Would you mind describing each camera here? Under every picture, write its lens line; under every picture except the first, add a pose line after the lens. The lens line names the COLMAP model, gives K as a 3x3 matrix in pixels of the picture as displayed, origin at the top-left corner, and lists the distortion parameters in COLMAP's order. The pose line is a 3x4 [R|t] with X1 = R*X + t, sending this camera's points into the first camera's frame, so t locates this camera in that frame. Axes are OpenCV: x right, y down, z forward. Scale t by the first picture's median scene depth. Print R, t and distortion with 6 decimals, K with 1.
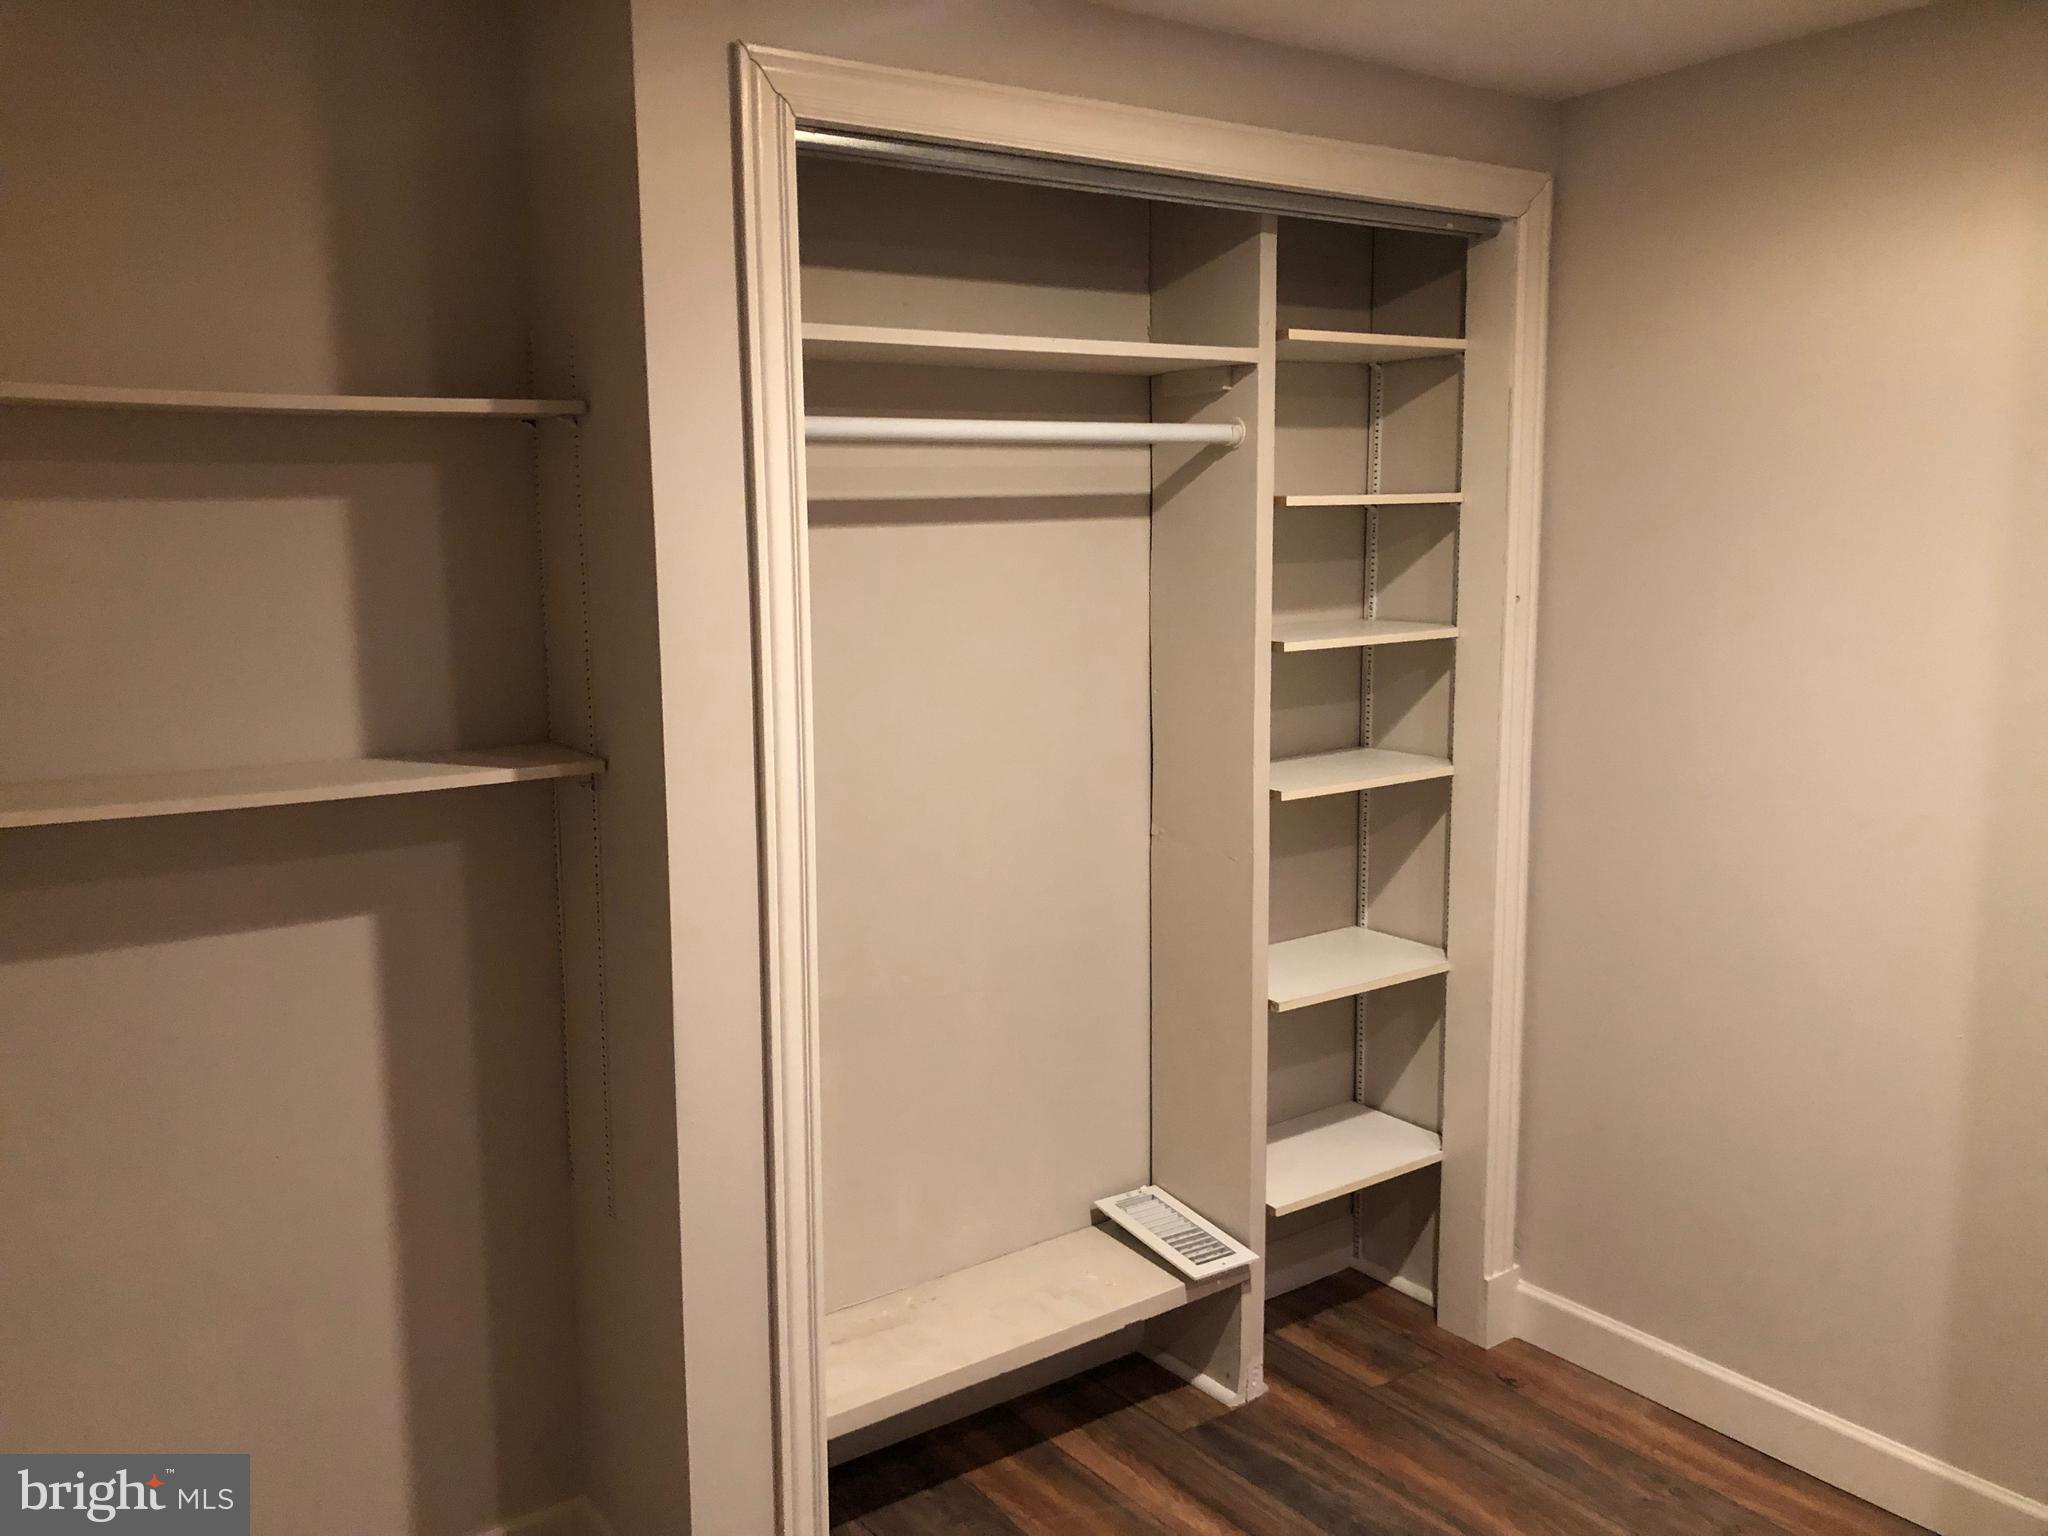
lens RADIAL K [[1691.8, 0, 1024.2], [0, 1691.8, 764.6], [0, 0, 1]] dist [0.012265, 0.017808]
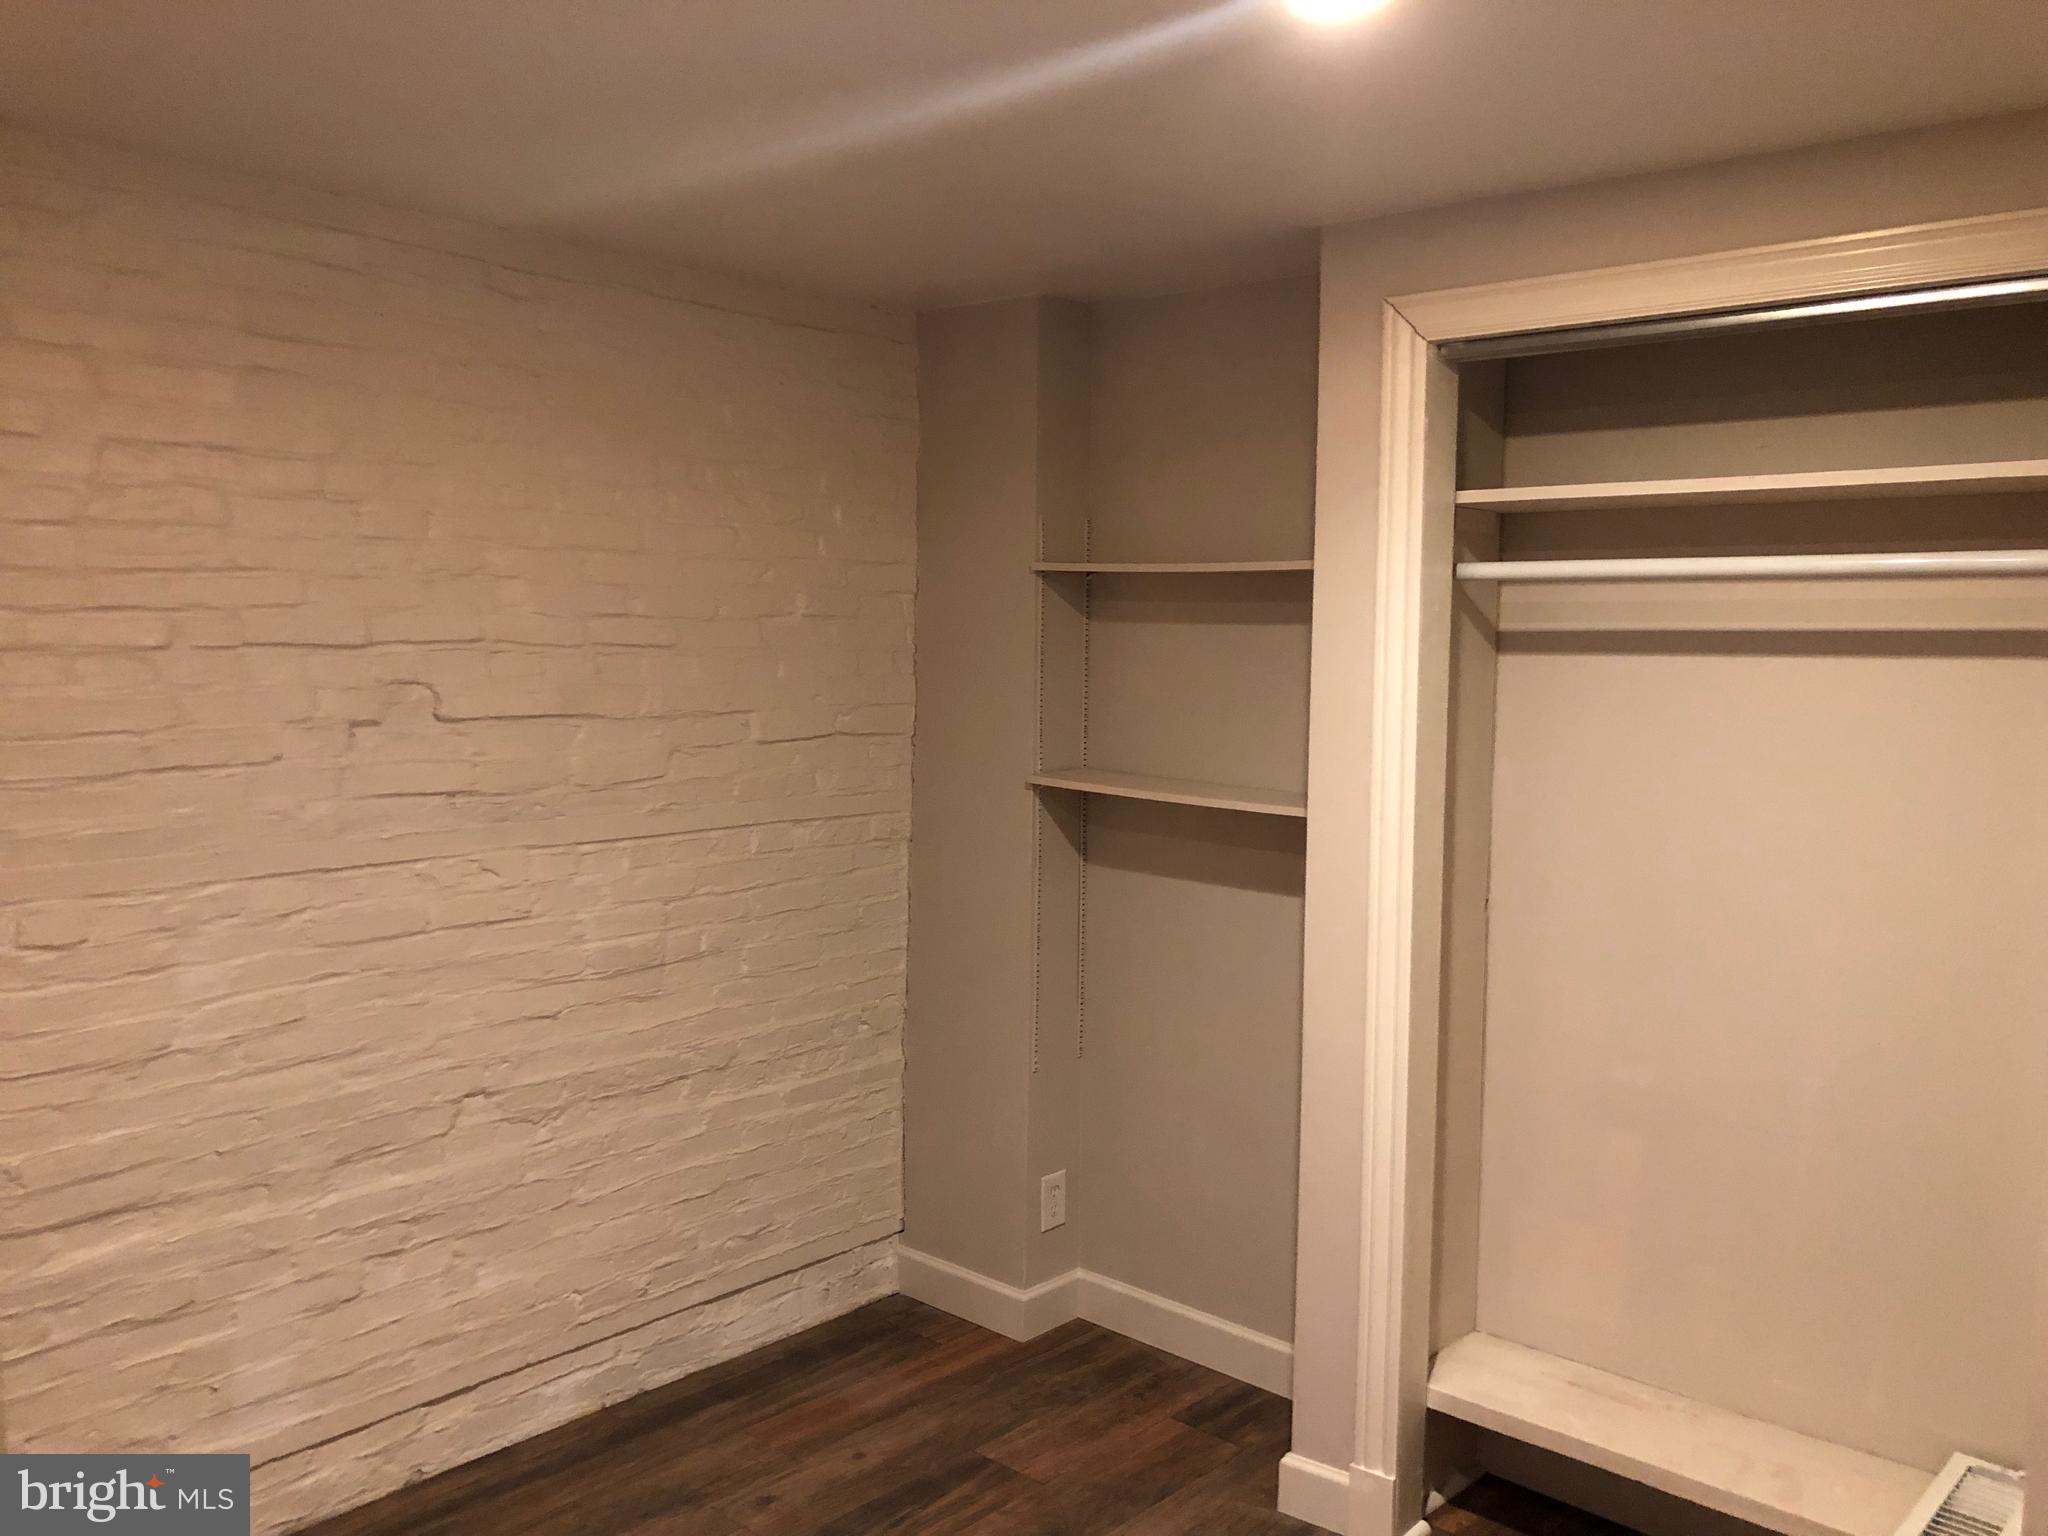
lens RADIAL K [[1691.8, 0, 1025.3], [0, 1691.8, 769.0], [0, 0, 1]] dist [0.012265, 0.017808]
pose [[0.205736, 0.093713, -0.974110, 0.877318], [-0.163136, 0.984760, 0.060282, -0.064929], [0.964914, 0.146510, 0.217888, 0.361340]]
